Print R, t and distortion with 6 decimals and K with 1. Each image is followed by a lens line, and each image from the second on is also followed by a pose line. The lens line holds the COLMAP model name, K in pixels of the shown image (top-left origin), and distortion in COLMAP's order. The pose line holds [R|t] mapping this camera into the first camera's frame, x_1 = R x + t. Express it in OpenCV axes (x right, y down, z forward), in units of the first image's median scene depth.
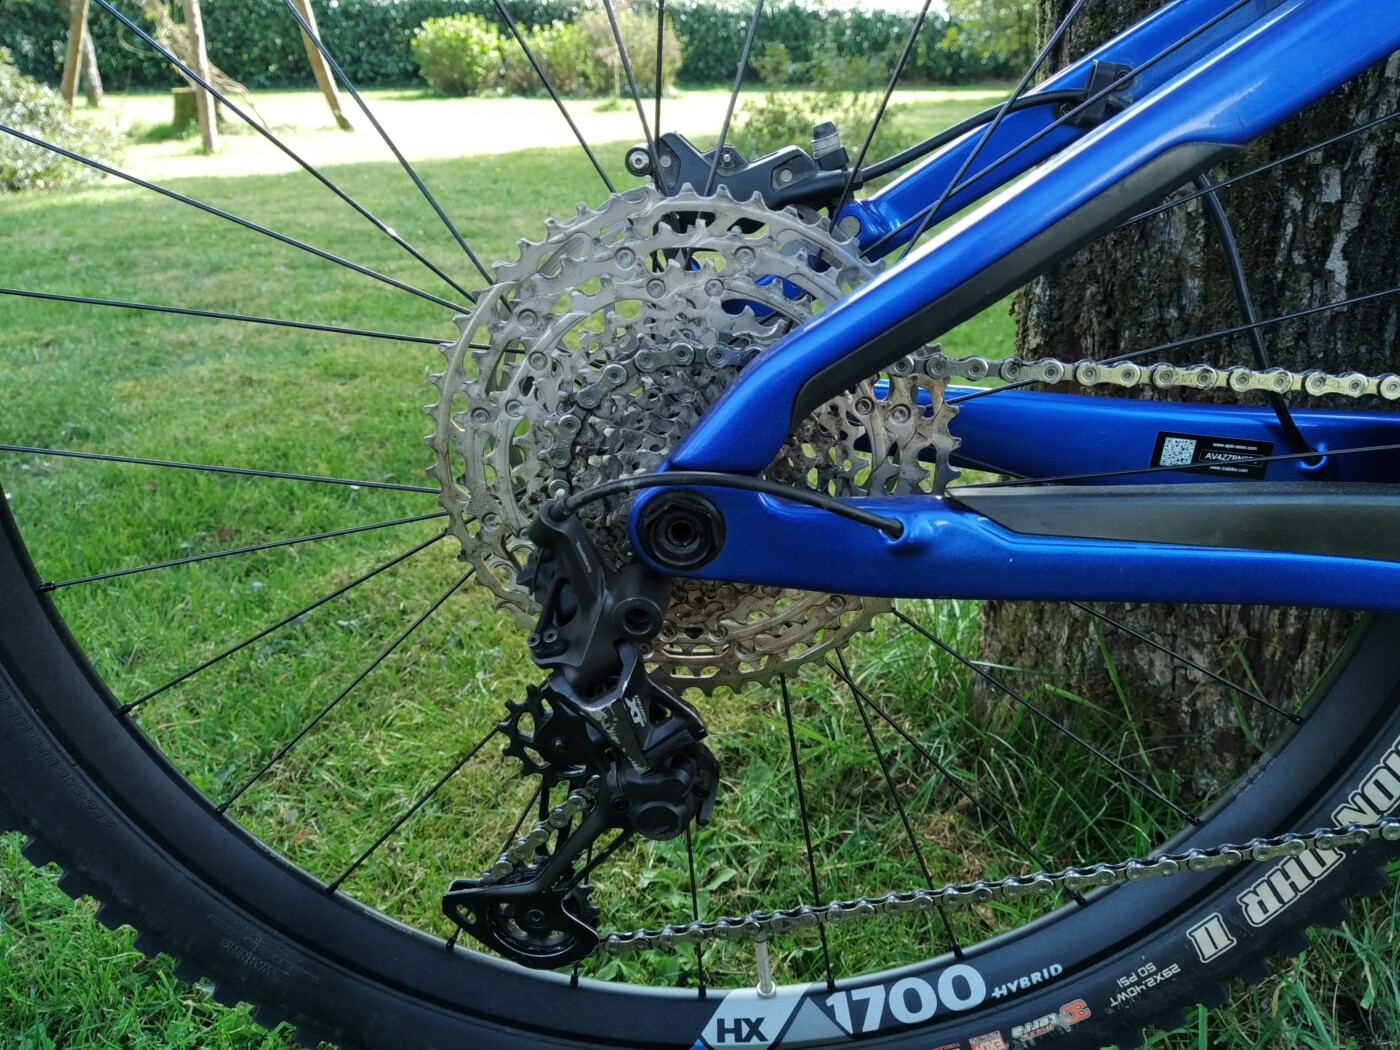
lens RADIAL K [[1019.1, 0, 708.3], [0, 1019.1, 537.9], [0, 0, 1]] dist [0.125250, -0.185895]
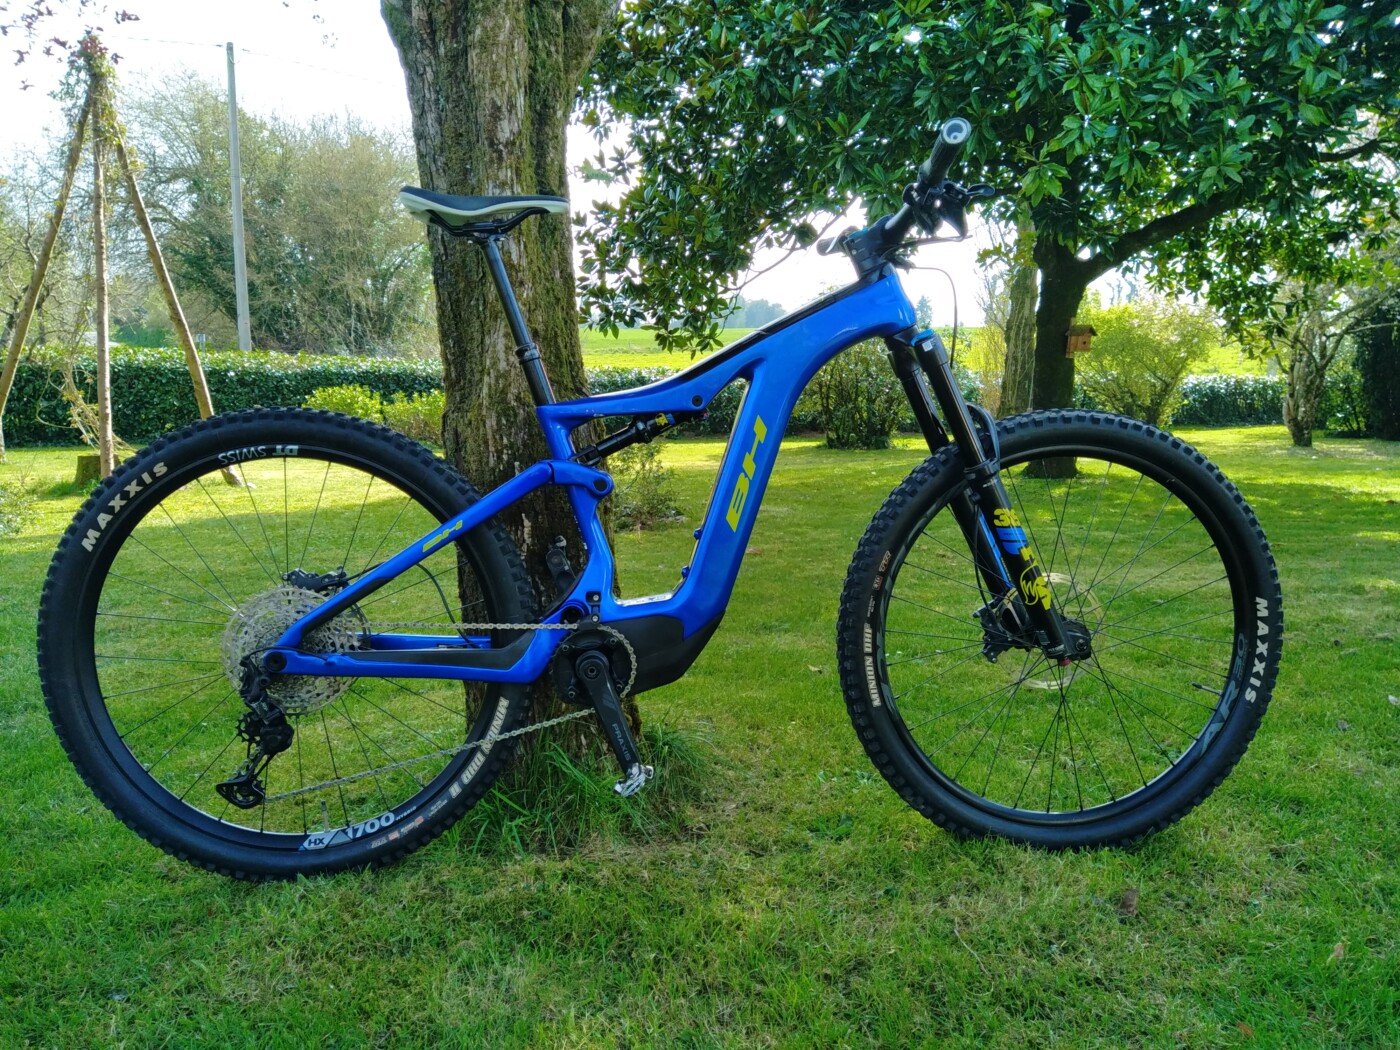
lens RADIAL K [[1019.1, 0, 708.3], [0, 1019.1, 537.9], [0, 0, 1]] dist [0.125250, -0.185895]
pose [[0.993735, -0.019634, 0.110022, 0.887945], [0.051457, 0.954273, -0.294473, 0.591641], [-0.099210, 0.298290, 0.949305, -2.376214]]
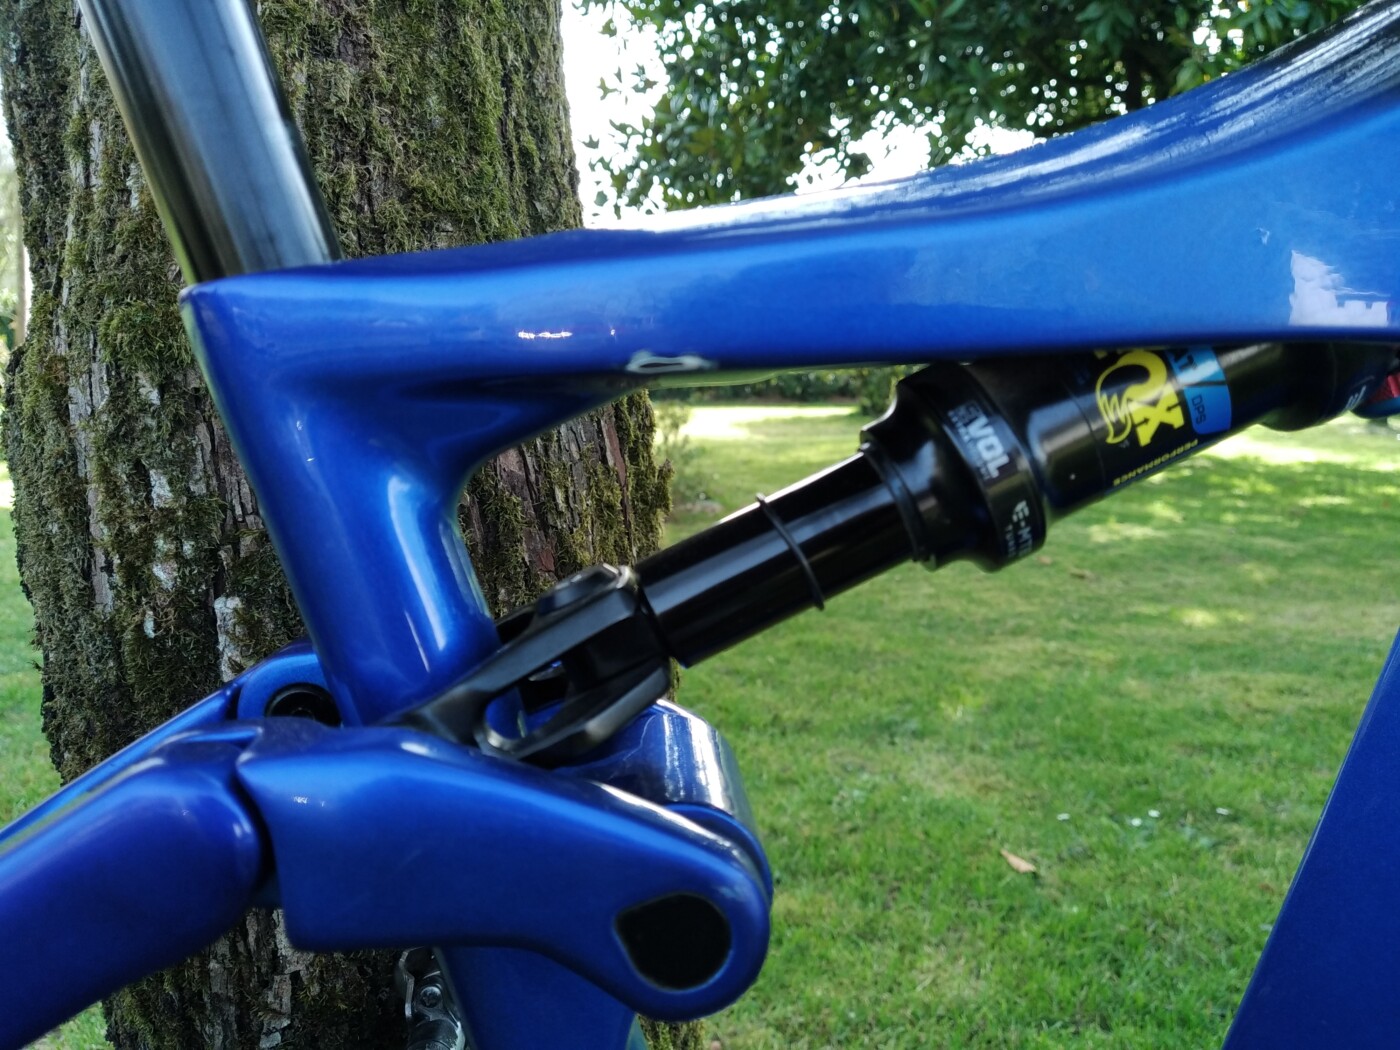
lens RADIAL K [[1019.1, 0, 708.3], [0, 1019.1, 537.9], [0, 0, 1]] dist [0.125250, -0.185895]
pose [[0.994893, -0.004255, 0.100849, 0.881091], [0.030457, 0.965197, -0.259744, -0.522430], [-0.096234, 0.261489, 0.960397, 0.117219]]
